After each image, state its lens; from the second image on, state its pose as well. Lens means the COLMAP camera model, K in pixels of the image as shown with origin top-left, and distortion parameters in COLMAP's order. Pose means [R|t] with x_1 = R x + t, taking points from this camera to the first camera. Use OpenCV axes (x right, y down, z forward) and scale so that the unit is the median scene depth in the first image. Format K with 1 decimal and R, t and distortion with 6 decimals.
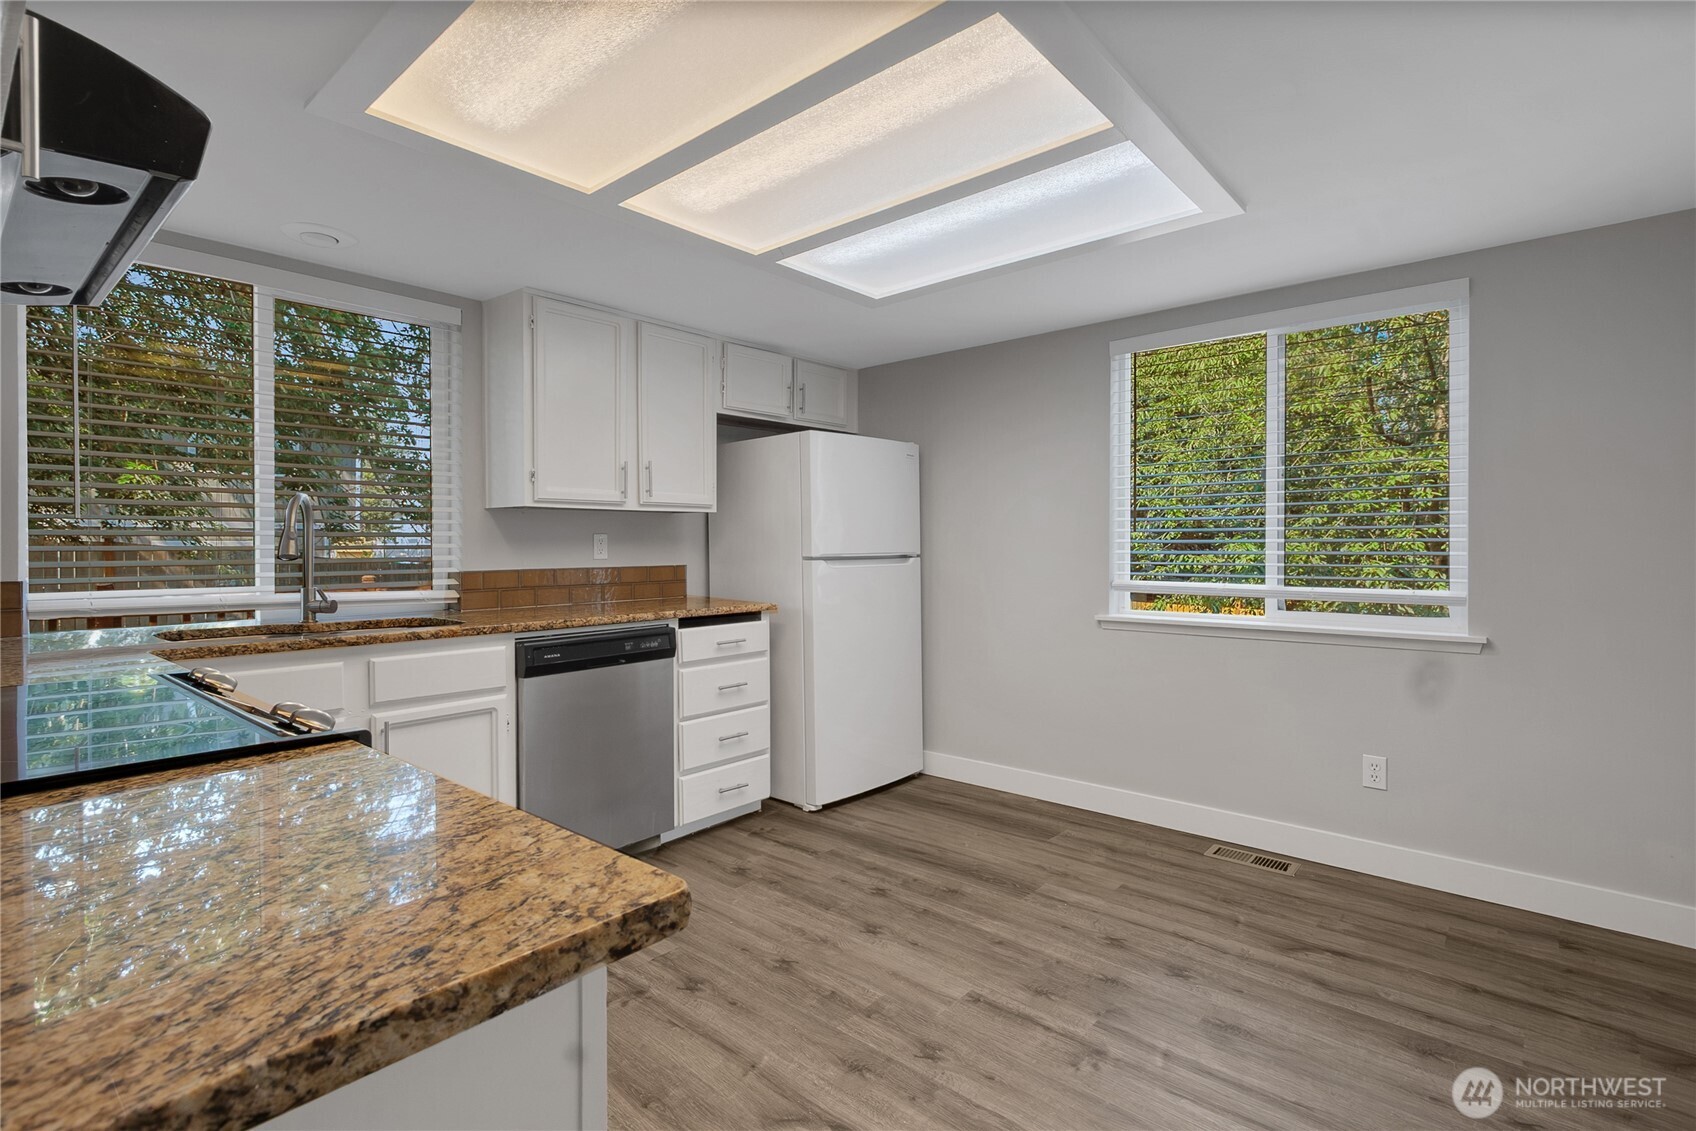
lens RADIAL K [[787.9, 0, 841.8], [0, 787.9, 543.5], [0, 0, 1]] dist [0.000634, 0.000326]
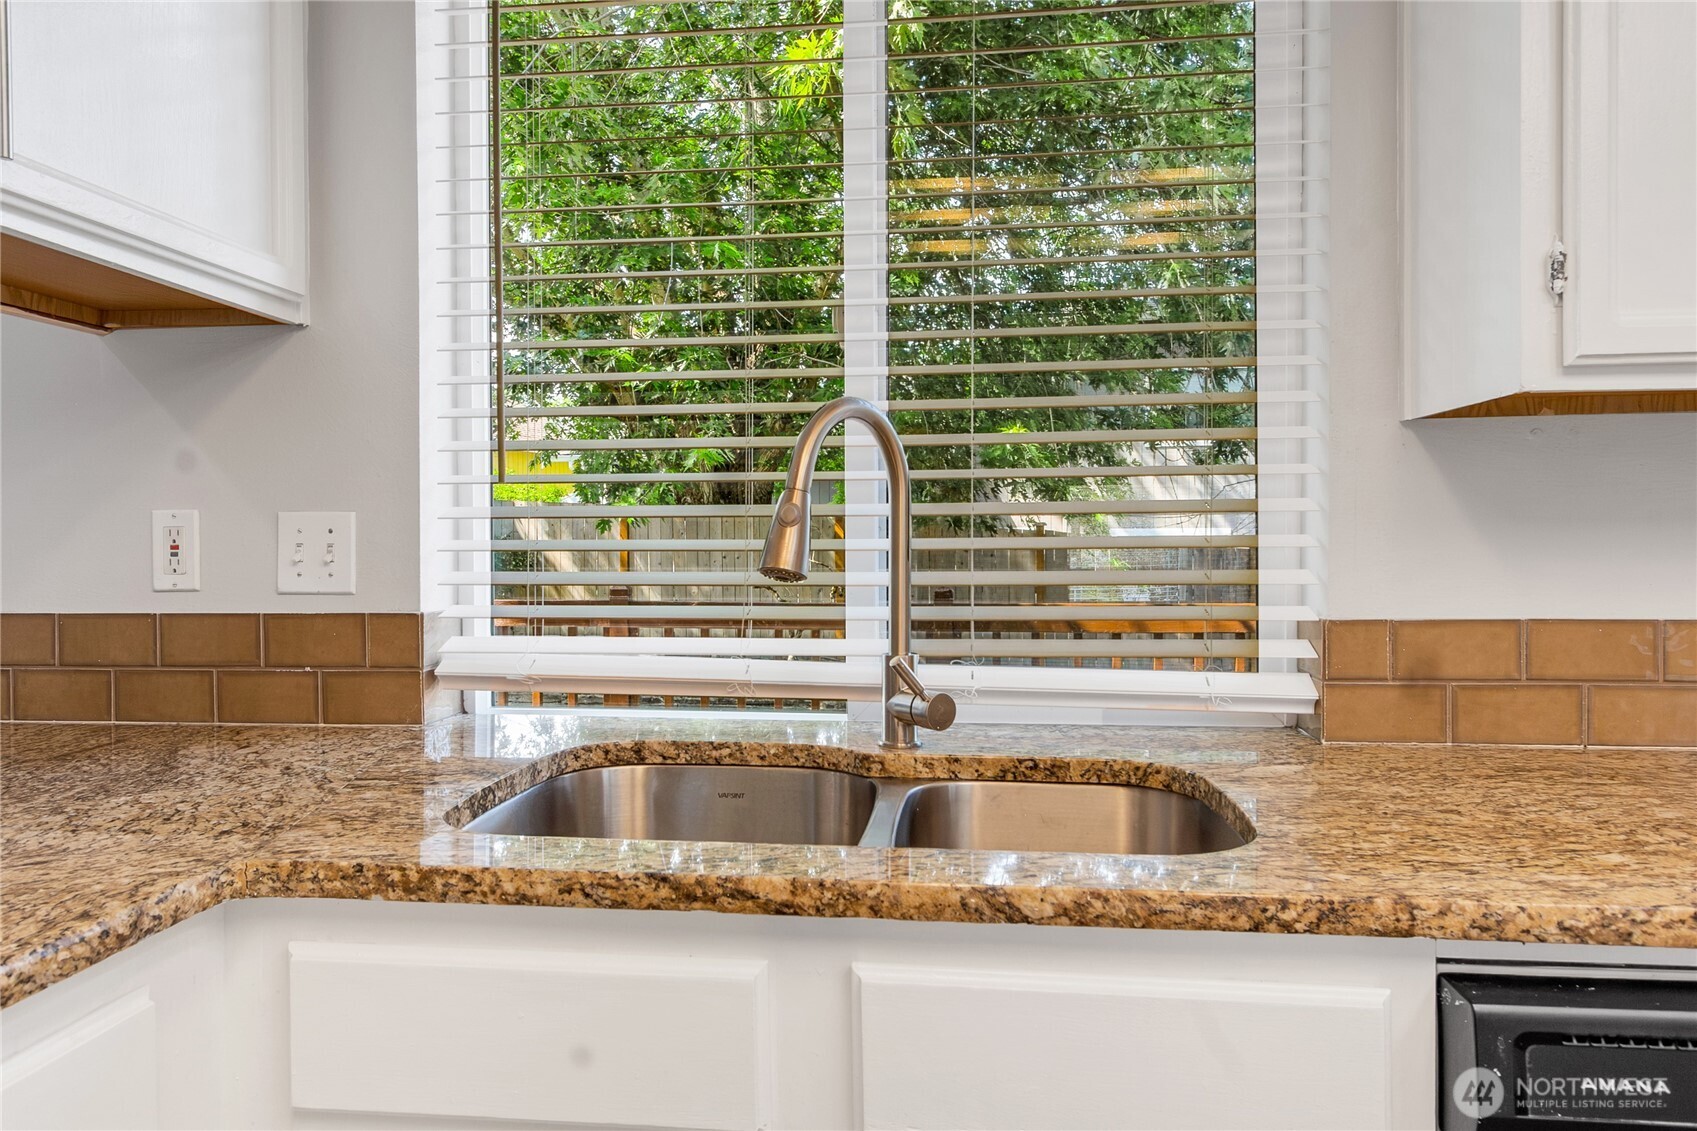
lens RADIAL K [[1155.3, 0, 847.7], [0, 1155.3, 561.3], [0, 0, 1]] dist [0.003464, 0.000718]
pose [[0.559531, 0.019052, -0.828590, -0.199818], [0.003764, 0.999667, 0.025528, -0.001855], [0.828801, -0.017403, 0.559273, 0.573885]]
